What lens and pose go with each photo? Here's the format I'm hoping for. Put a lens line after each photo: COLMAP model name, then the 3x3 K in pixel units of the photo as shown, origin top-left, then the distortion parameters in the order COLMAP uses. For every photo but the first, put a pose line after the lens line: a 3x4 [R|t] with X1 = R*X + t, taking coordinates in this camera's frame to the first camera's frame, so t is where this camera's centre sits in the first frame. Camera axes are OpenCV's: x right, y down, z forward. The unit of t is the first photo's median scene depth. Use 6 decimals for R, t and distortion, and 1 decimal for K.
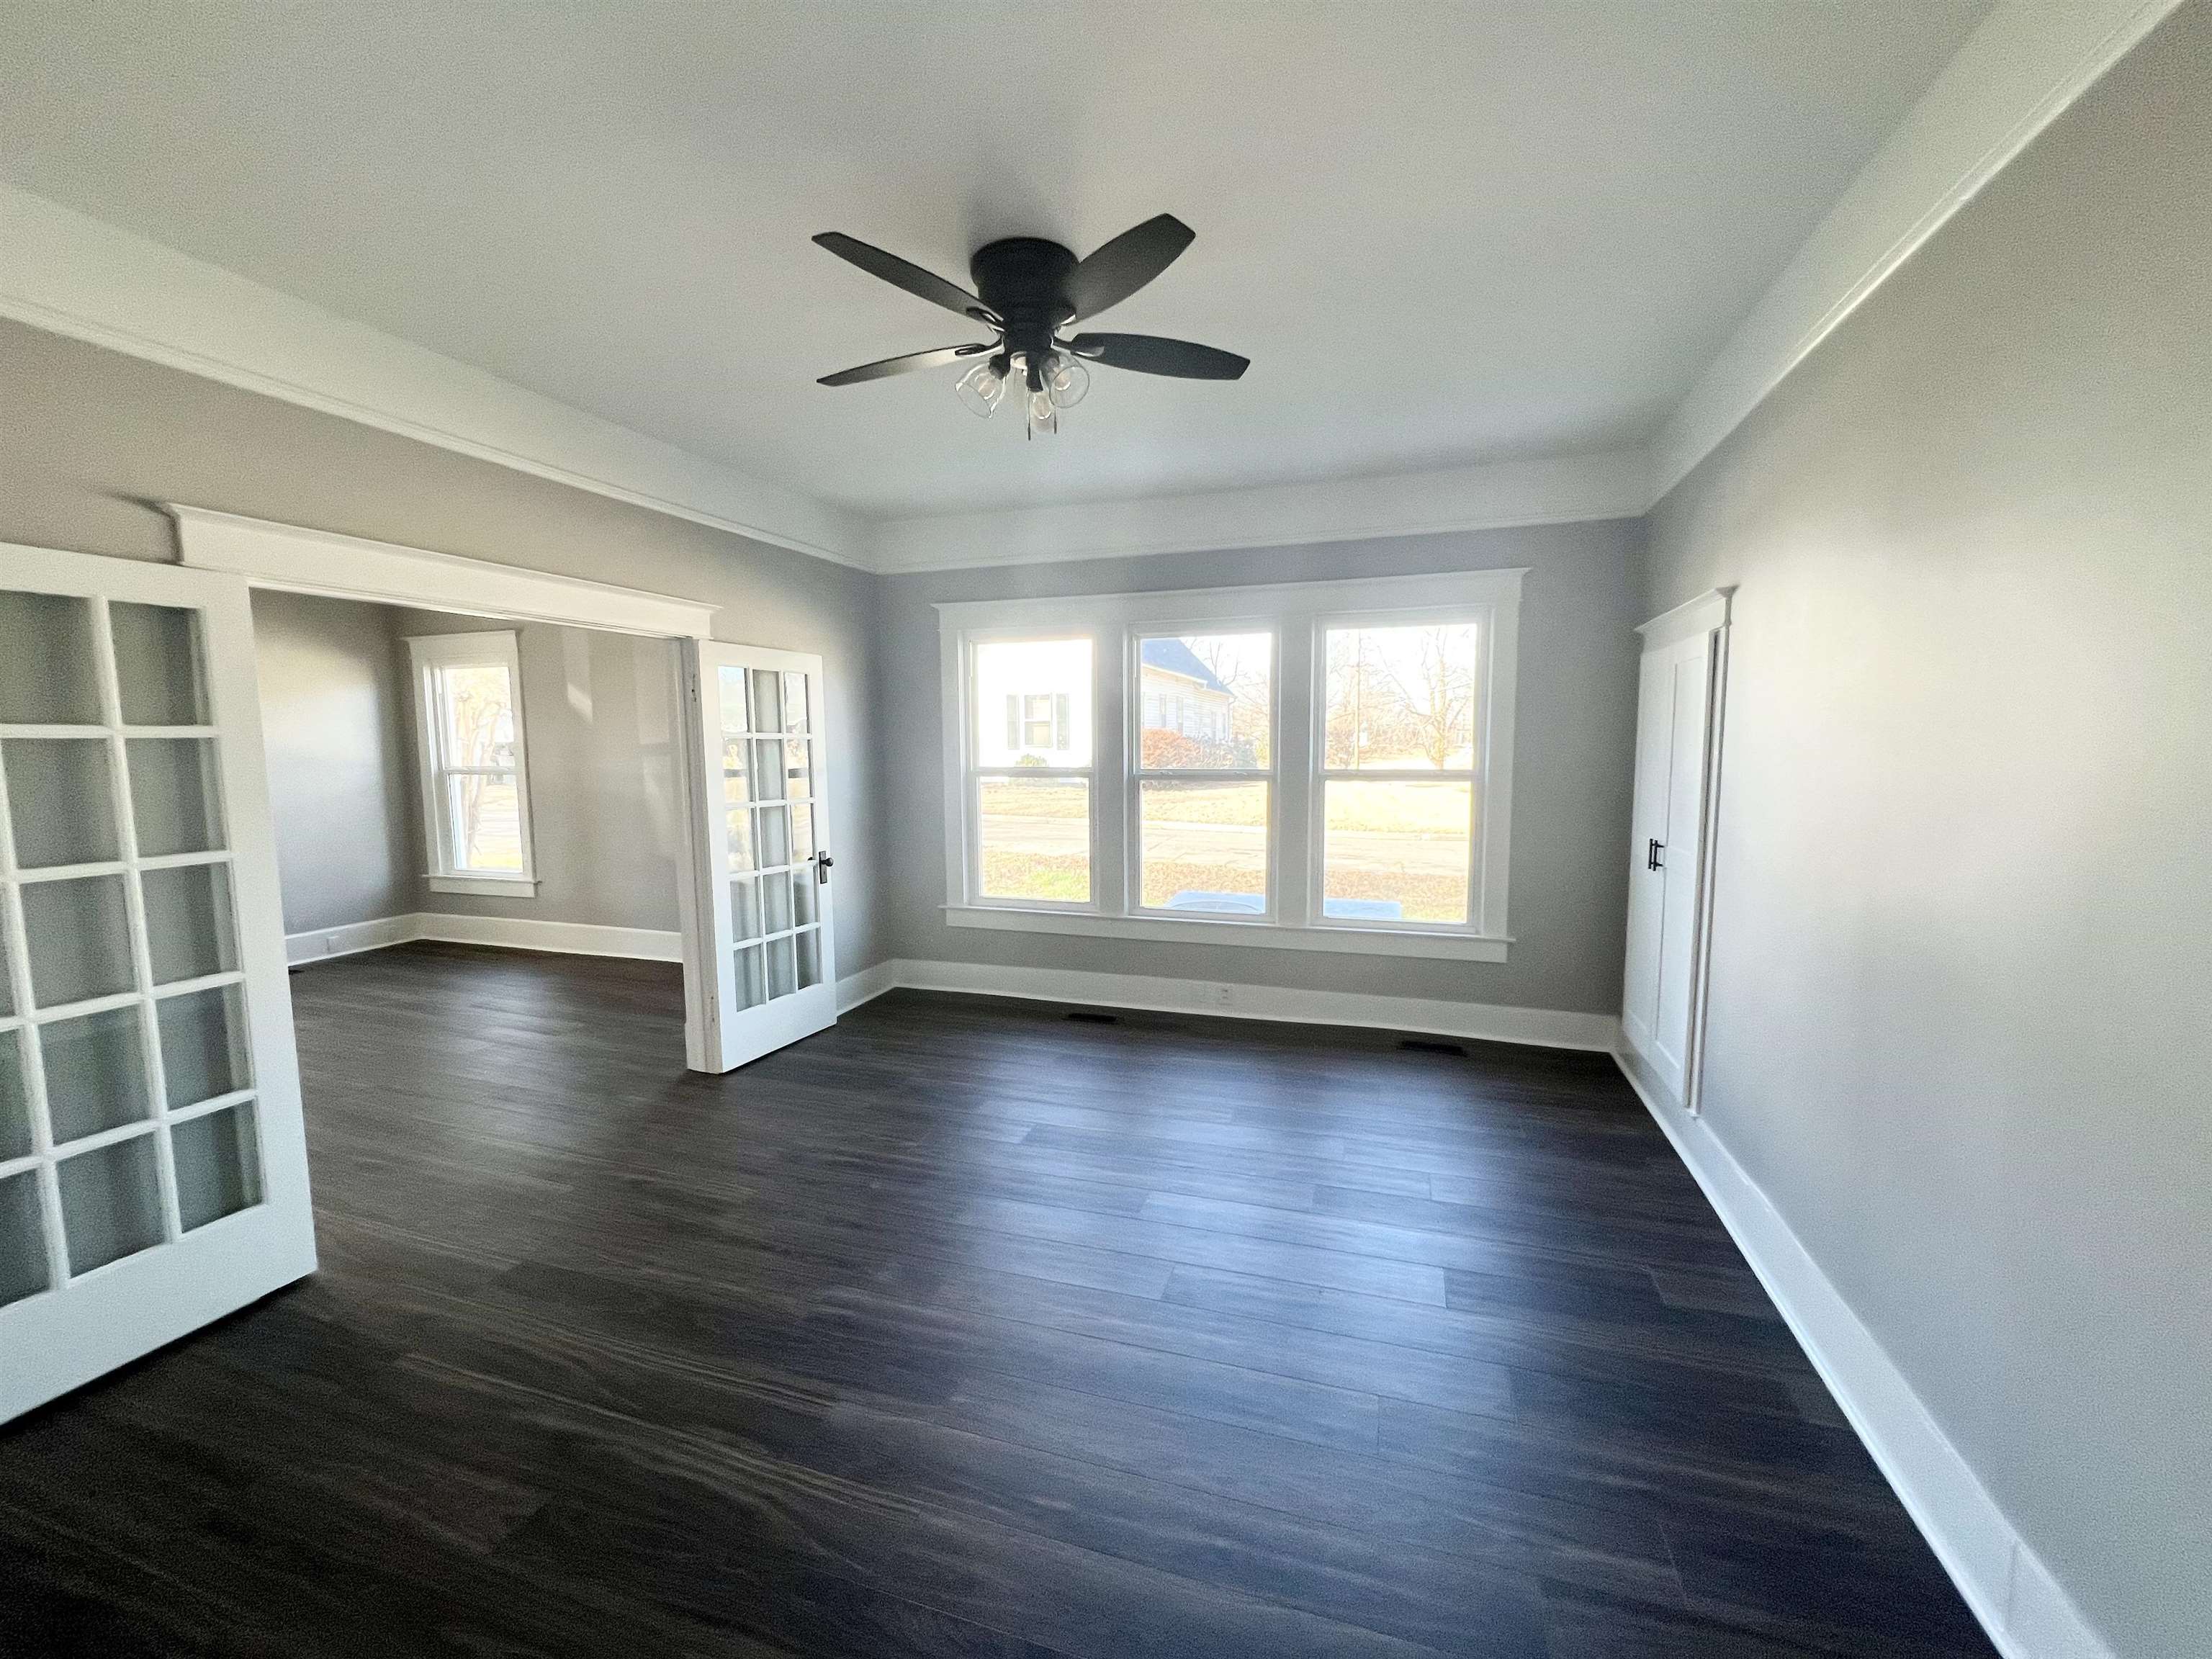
lens RADIAL K [[878.1, 0, 1110.8], [0, 878.1, 826.8], [0, 0, 1]] dist [-0.000387, -0.000189]
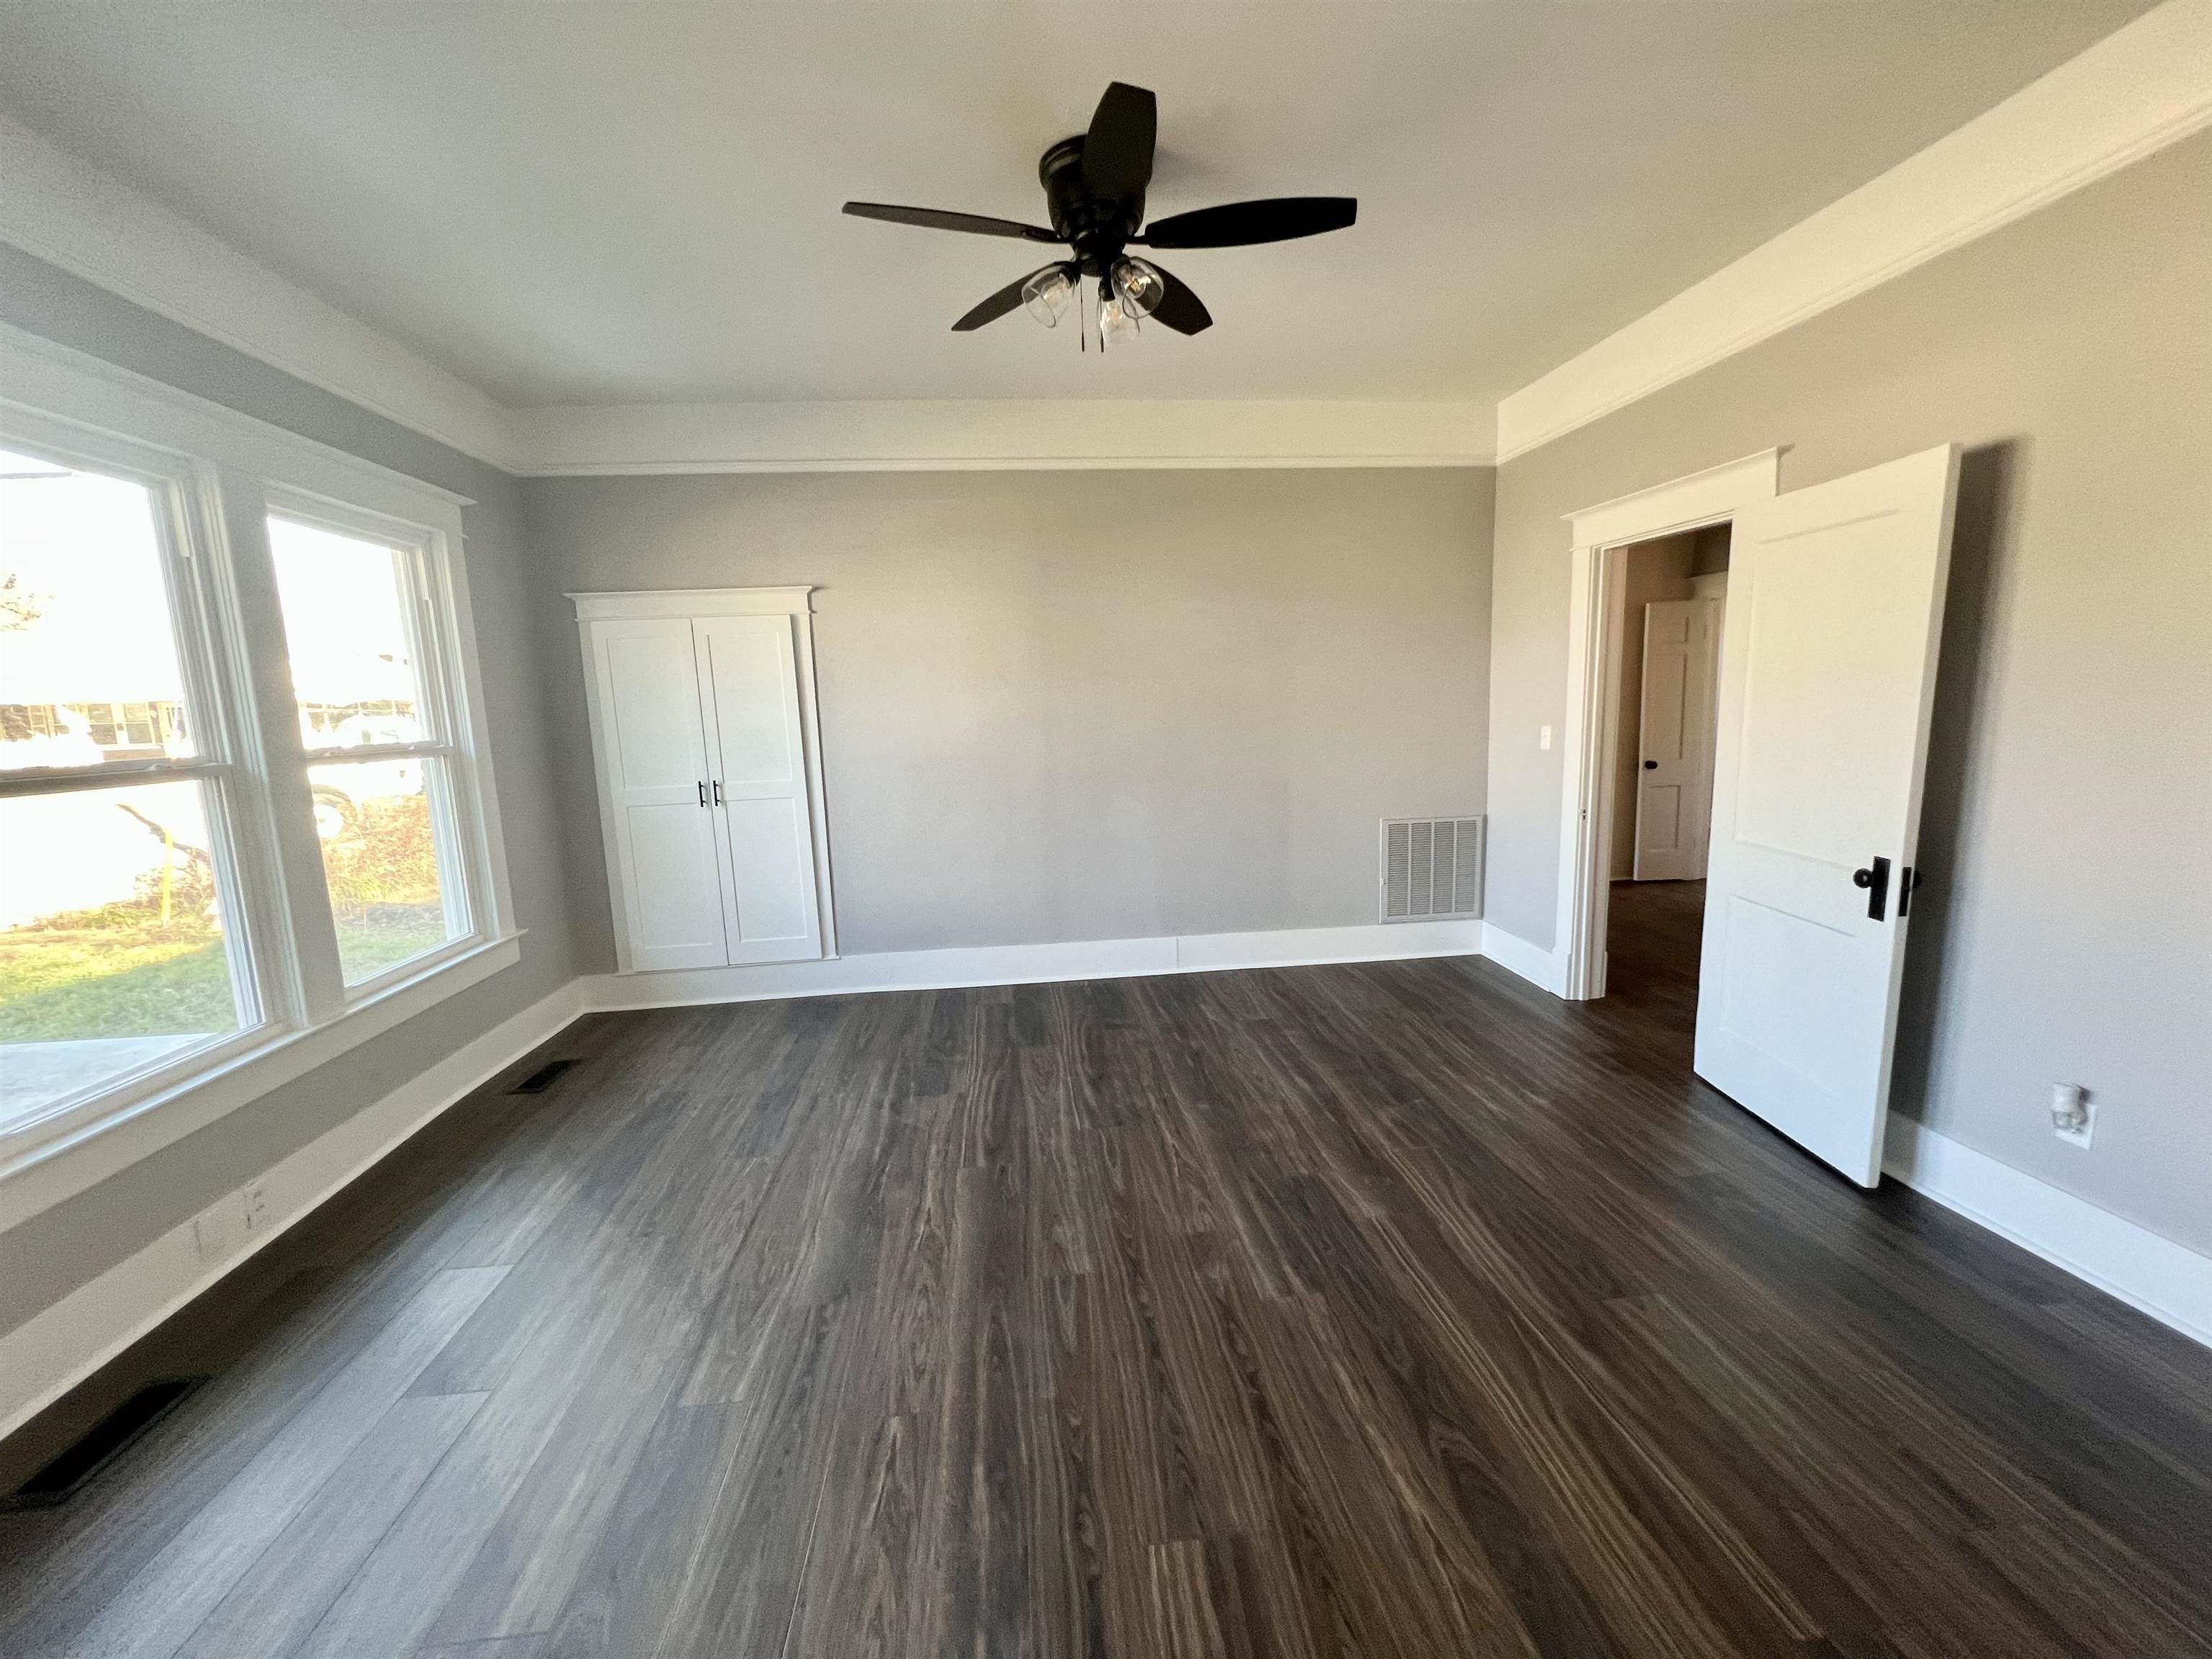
lens RADIAL K [[878.1, 0, 1110.8], [0, 878.1, 826.8], [0, 0, 1]] dist [-0.000387, -0.000189]
pose [[-0.410919, -0.105988, 0.905490, -0.848512], [0.133095, 0.975604, 0.174595, -0.071679], [-0.901904, 0.192261, -0.386787, 1.205099]]
